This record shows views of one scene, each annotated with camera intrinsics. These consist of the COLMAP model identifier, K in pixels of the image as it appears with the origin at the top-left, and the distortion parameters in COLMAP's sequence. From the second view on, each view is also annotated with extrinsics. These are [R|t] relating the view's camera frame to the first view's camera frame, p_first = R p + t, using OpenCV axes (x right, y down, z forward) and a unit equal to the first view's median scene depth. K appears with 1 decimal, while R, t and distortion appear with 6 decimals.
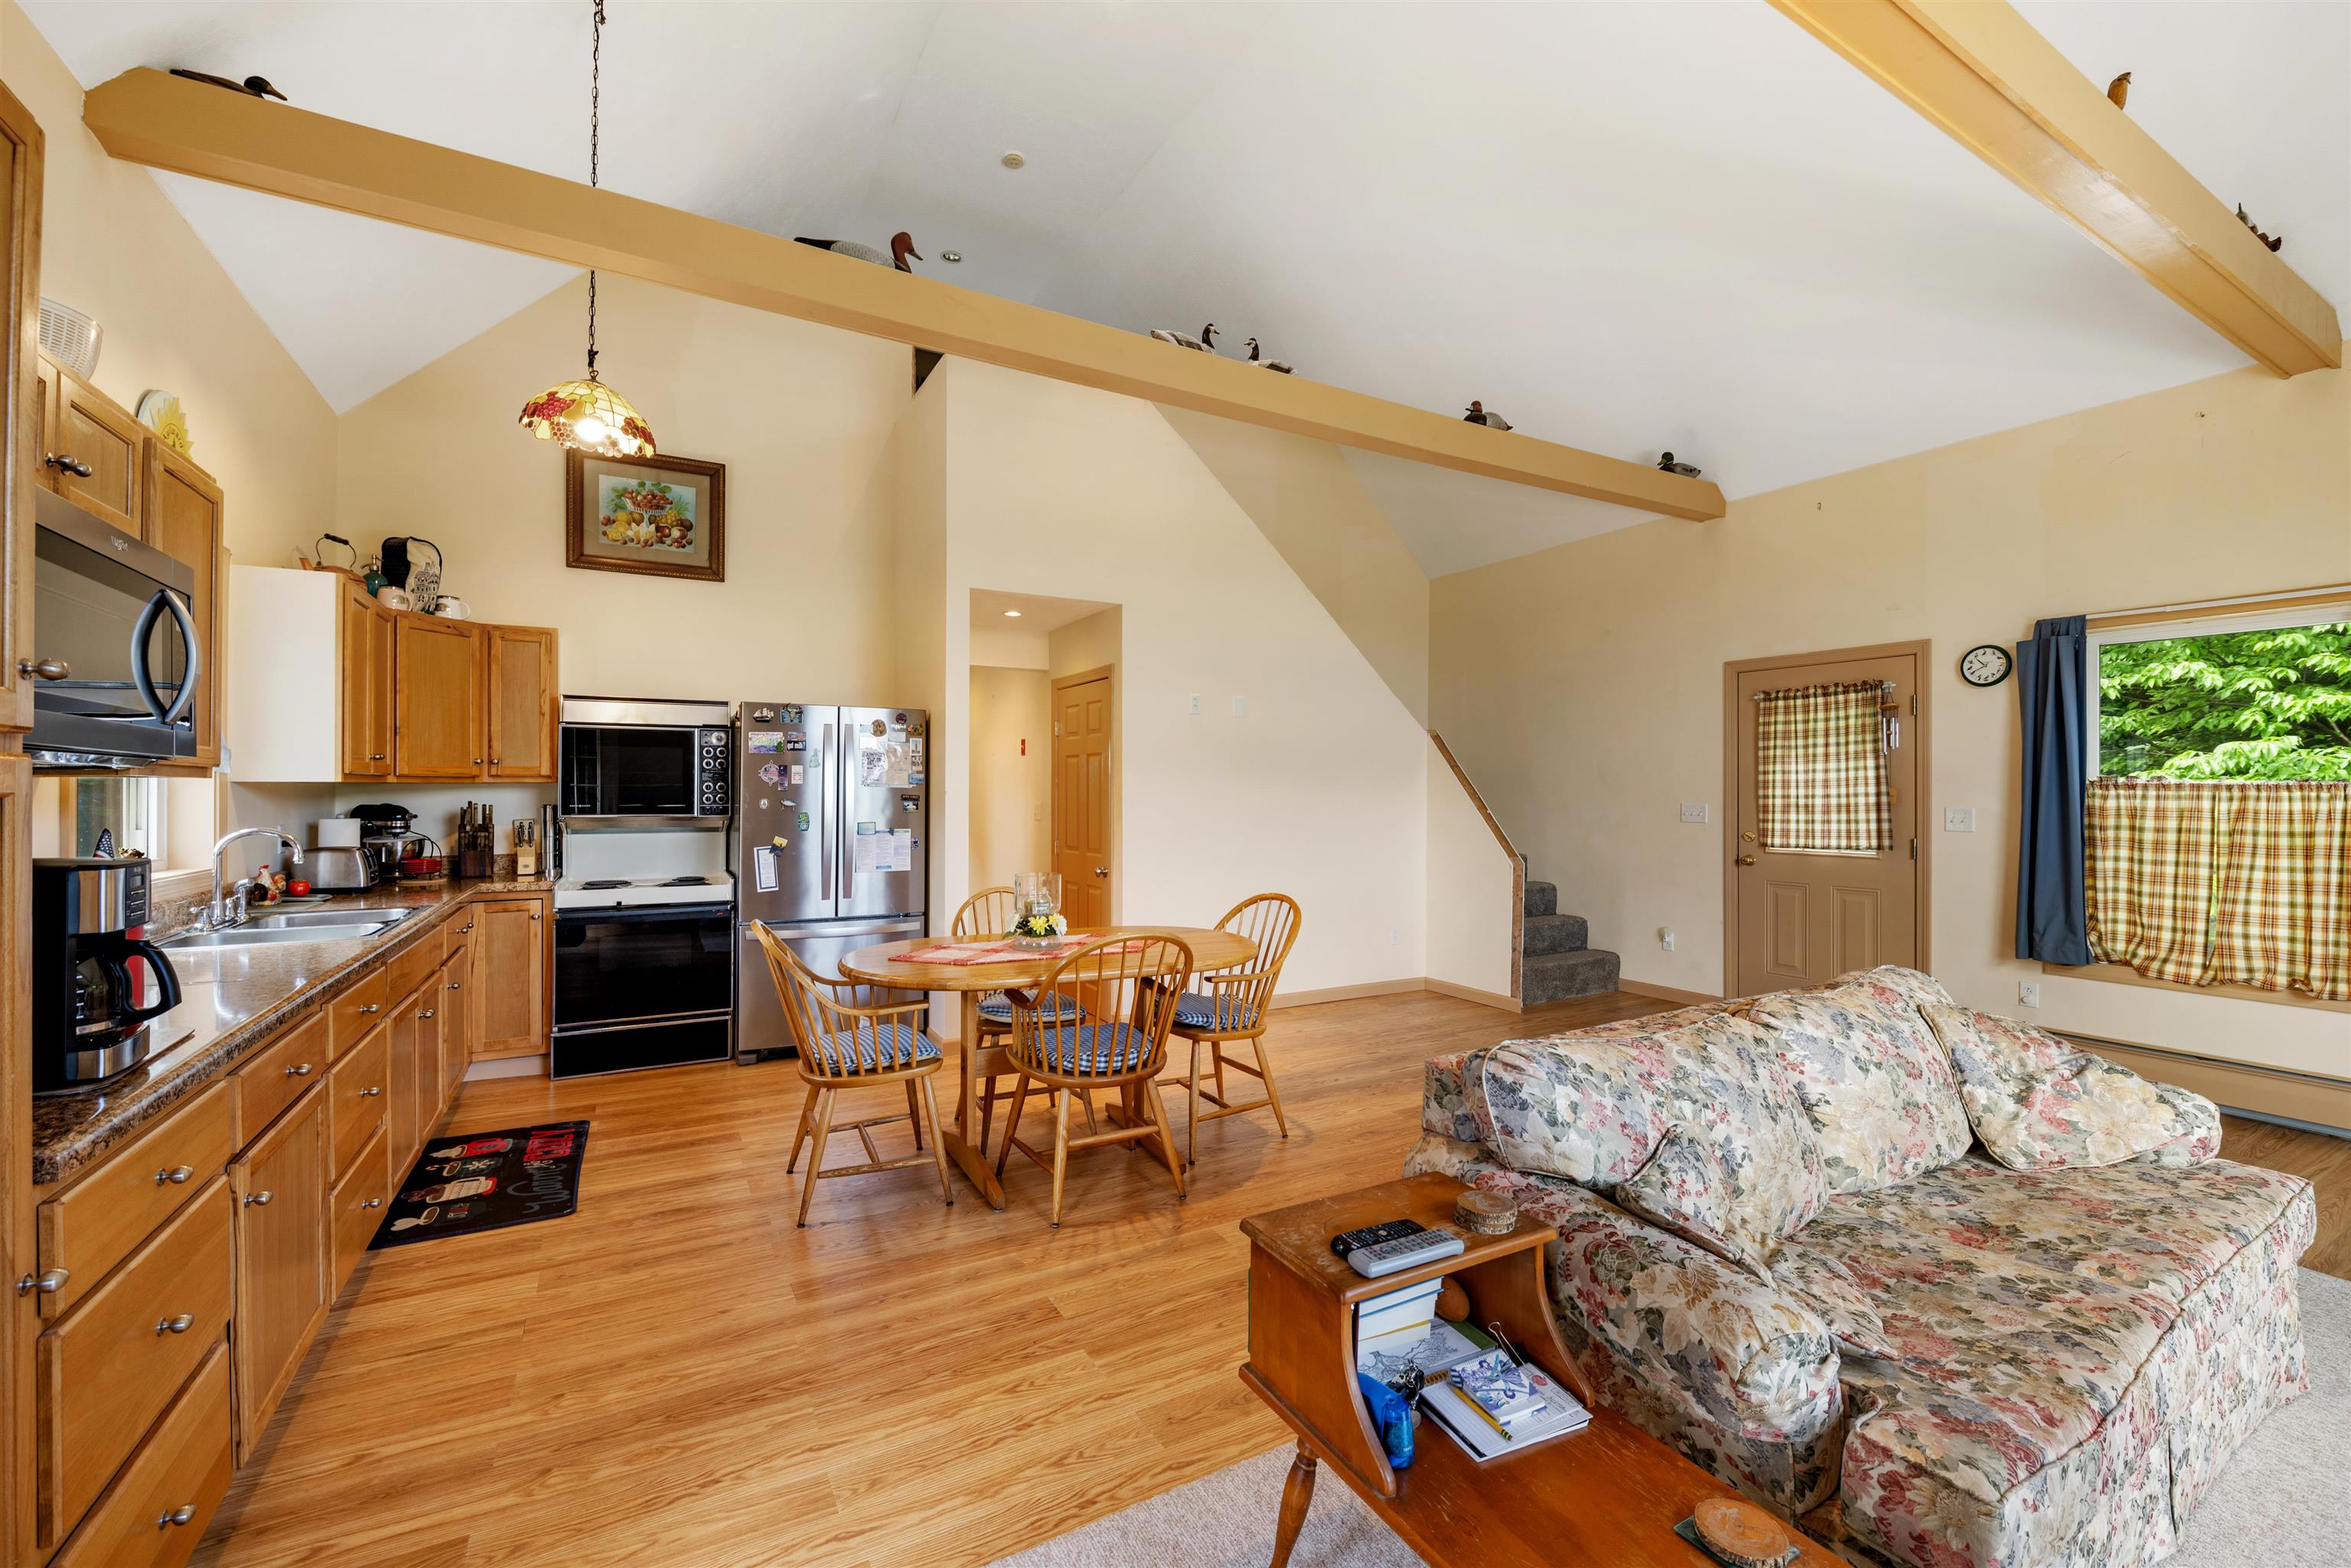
lens RADIAL K [[953.1, 0, 1173.4], [0, 953.1, 785.0], [0, 0, 1]] dist [-0.008408, -0.000482]
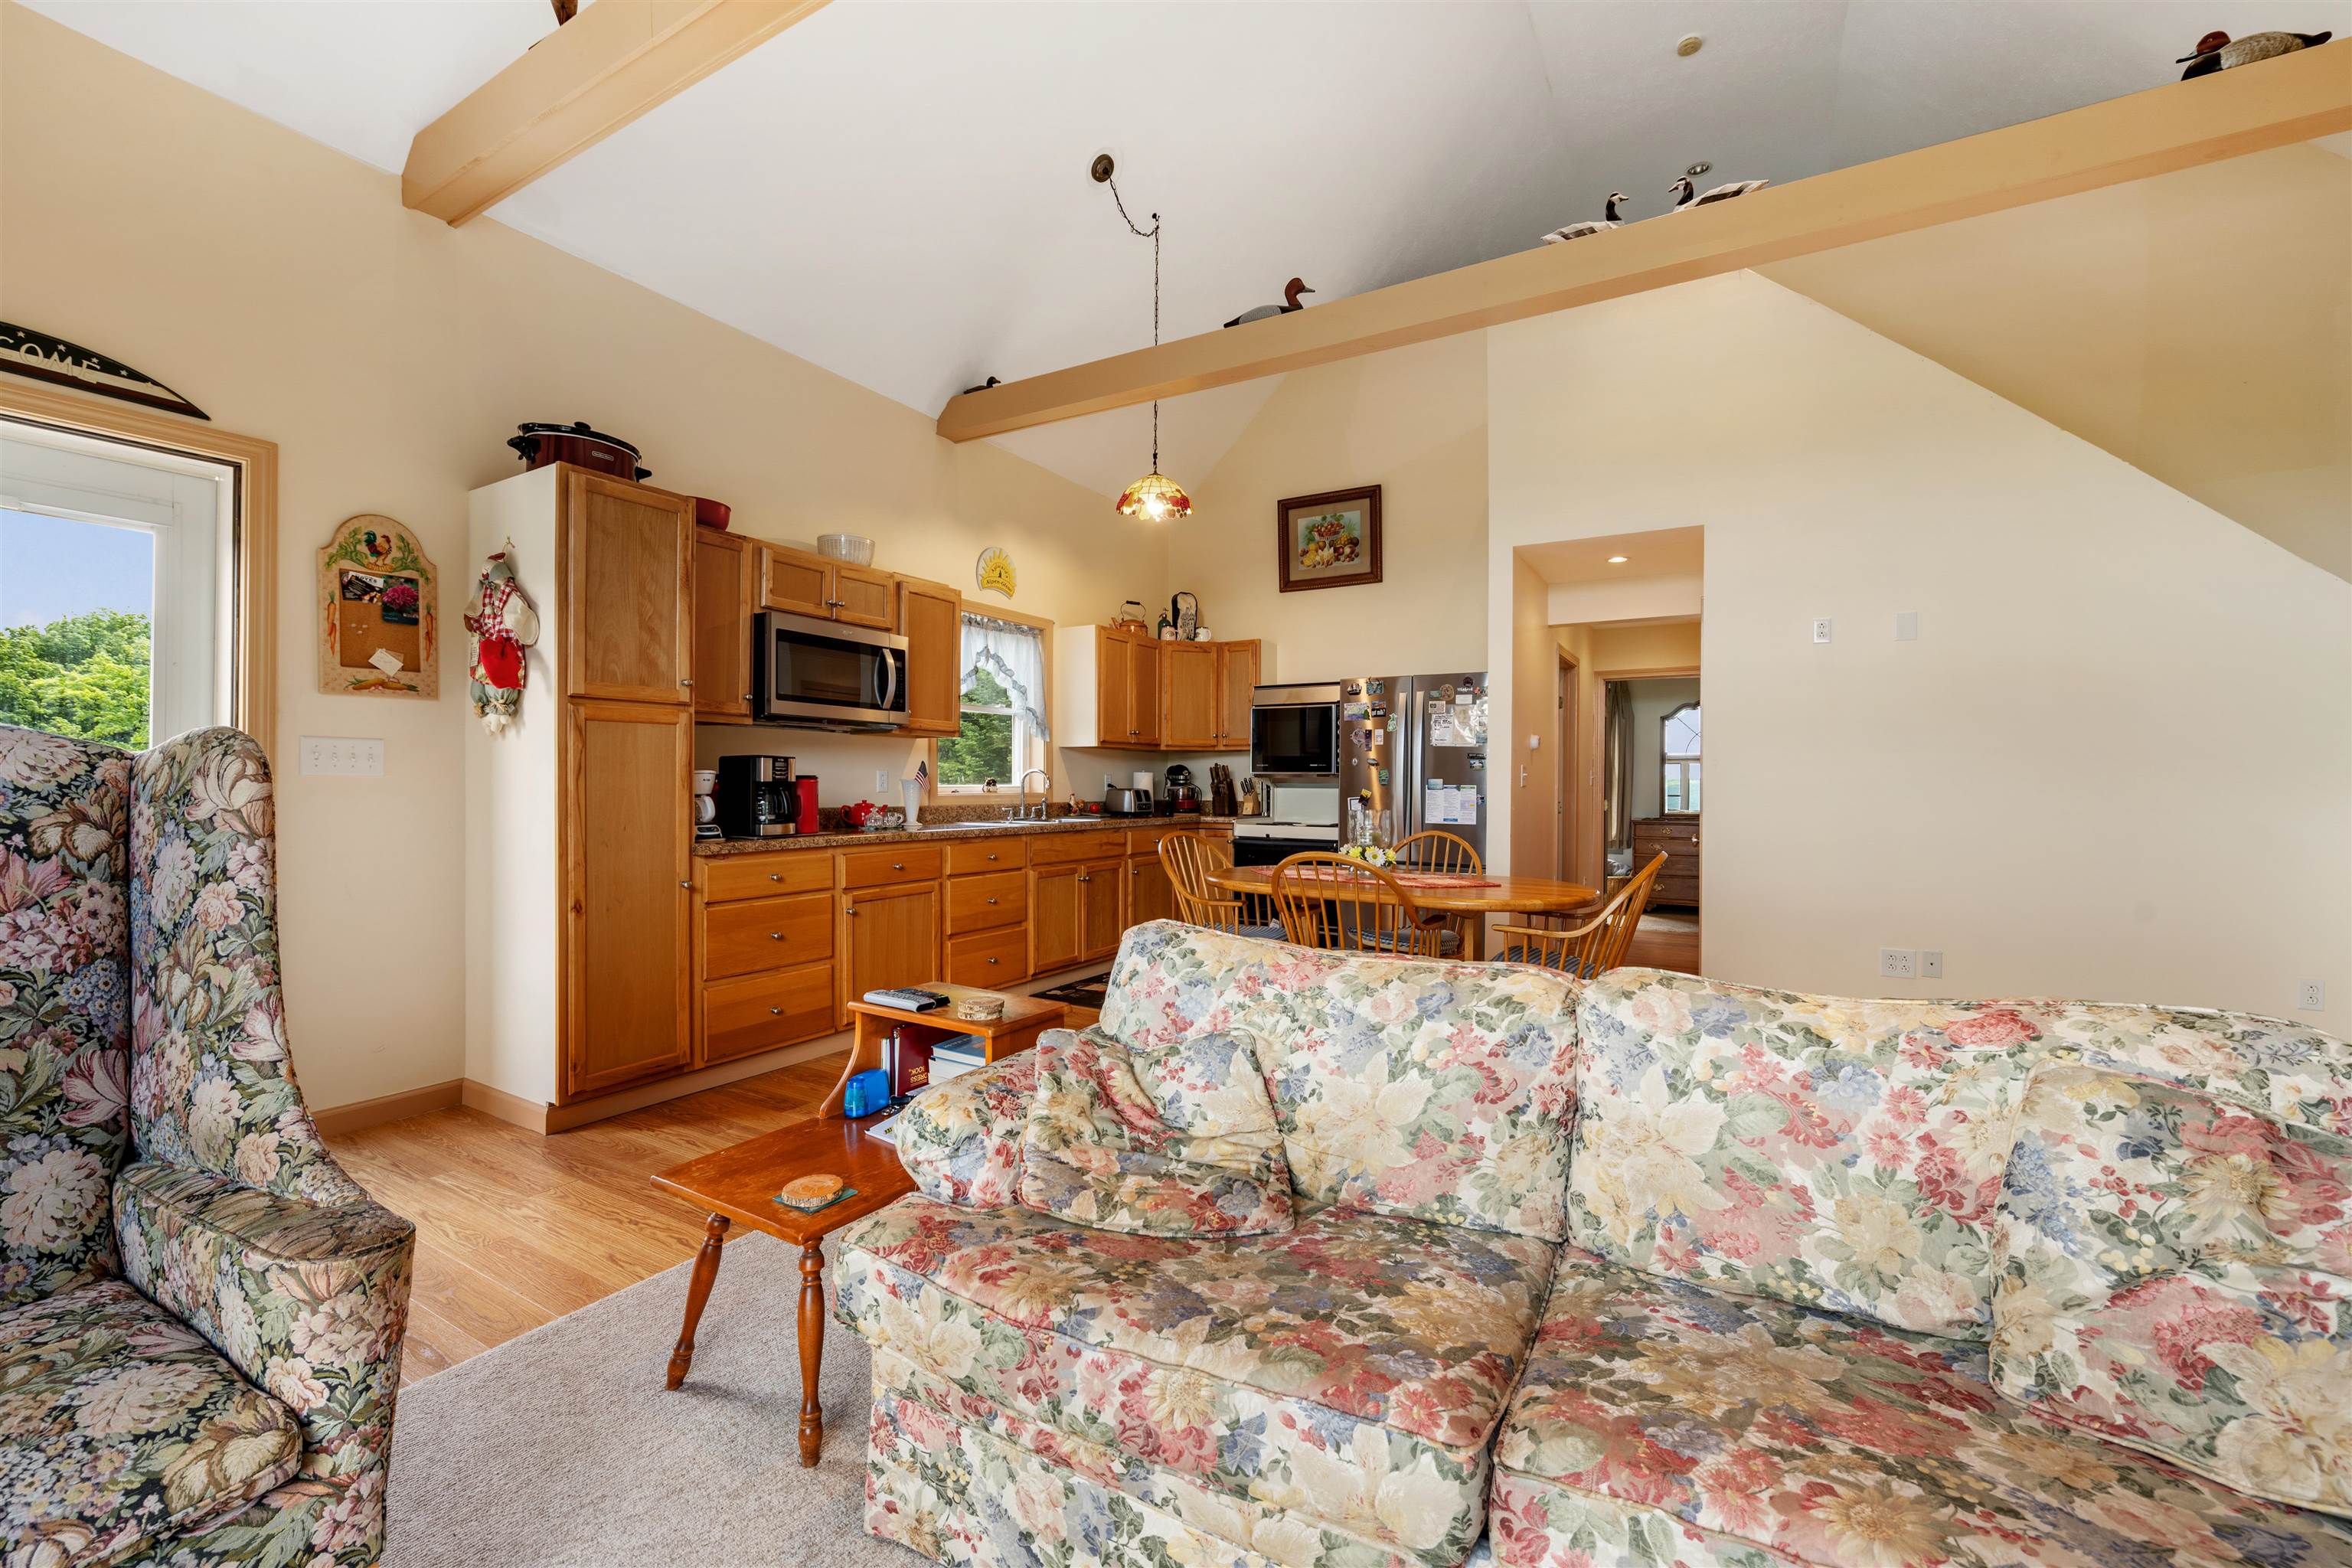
lens RADIAL K [[967.5, 0, 1176.0], [0, 967.5, 784.0], [0, 0, 1]] dist [-0.007183, -0.000423]
pose [[0.498613, 0.002107, -0.866822, 0.804426], [-0.000148, 0.999997, 0.002345, 0.069412], [0.866825, -0.001041, 0.498611, 0.285020]]
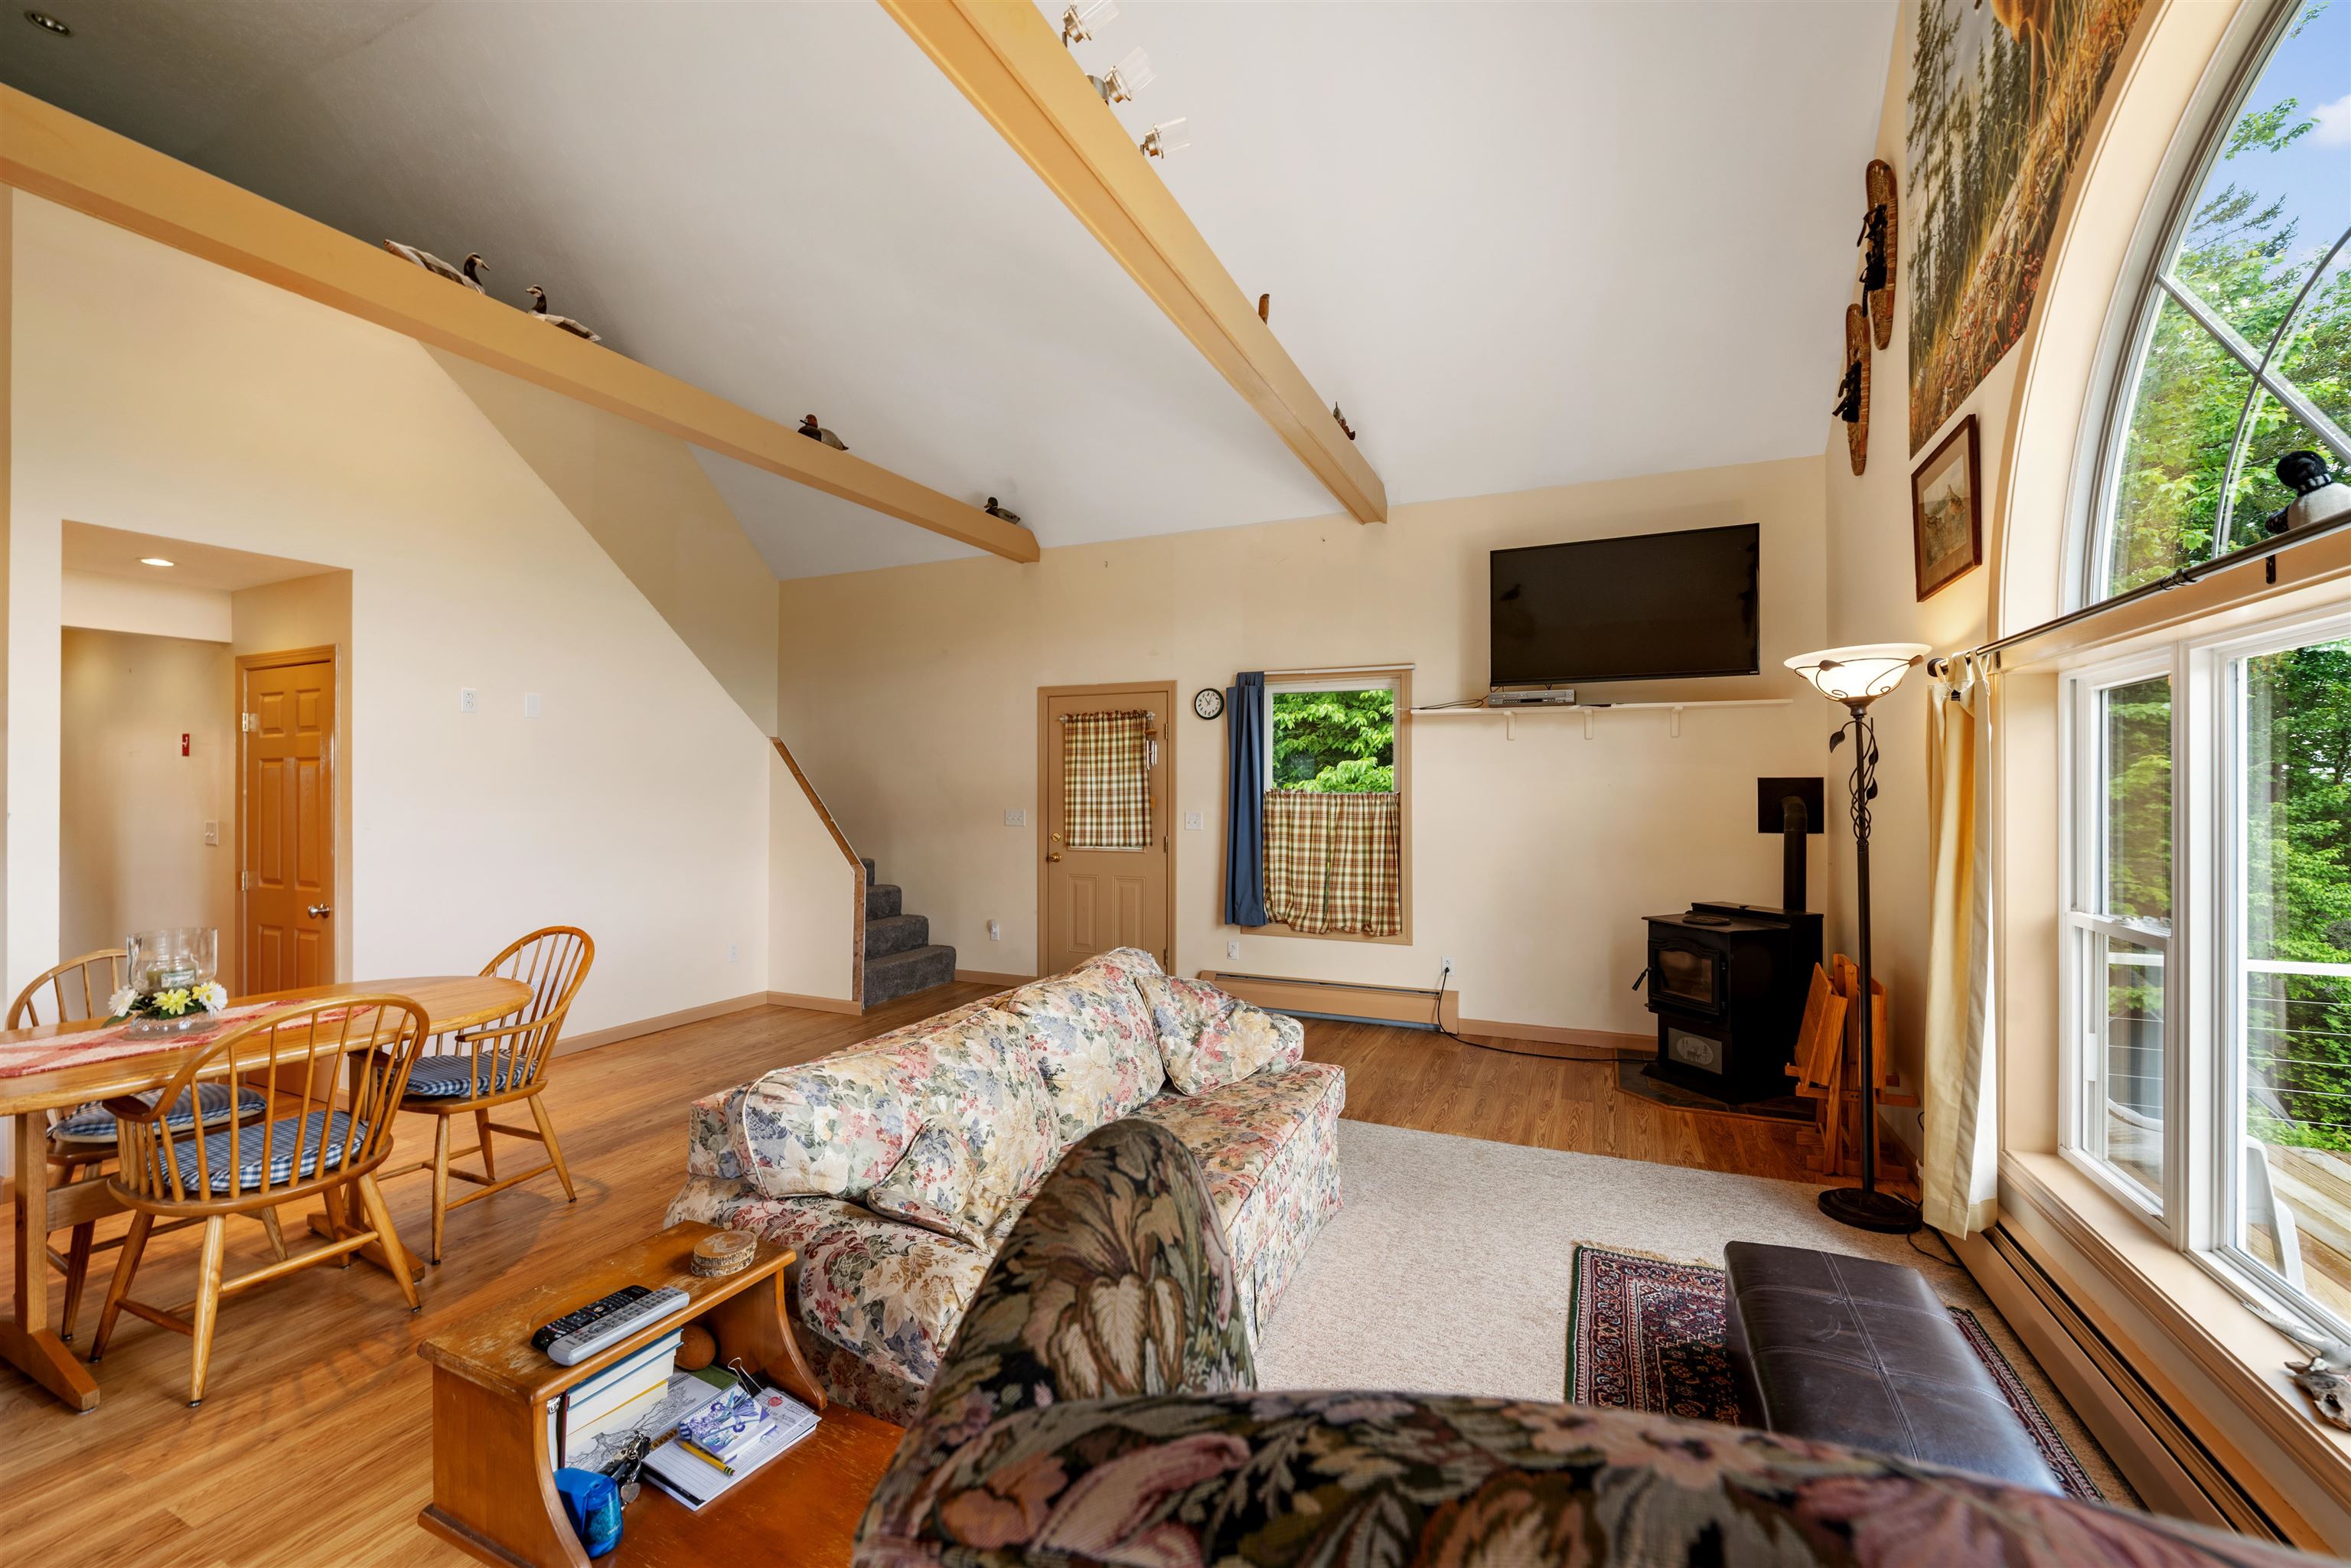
lens RADIAL K [[942.6, 0, 1172.3], [0, 942.6, 784.1], [0, 0, 1]] dist [-0.008981, -0.000001]
pose [[0.806459, -0.000521, 0.591290, 0.061472], [-0.001104, 0.999997, 0.002387, -0.026363], [-0.591289, -0.002578, 0.806455, -0.042470]]
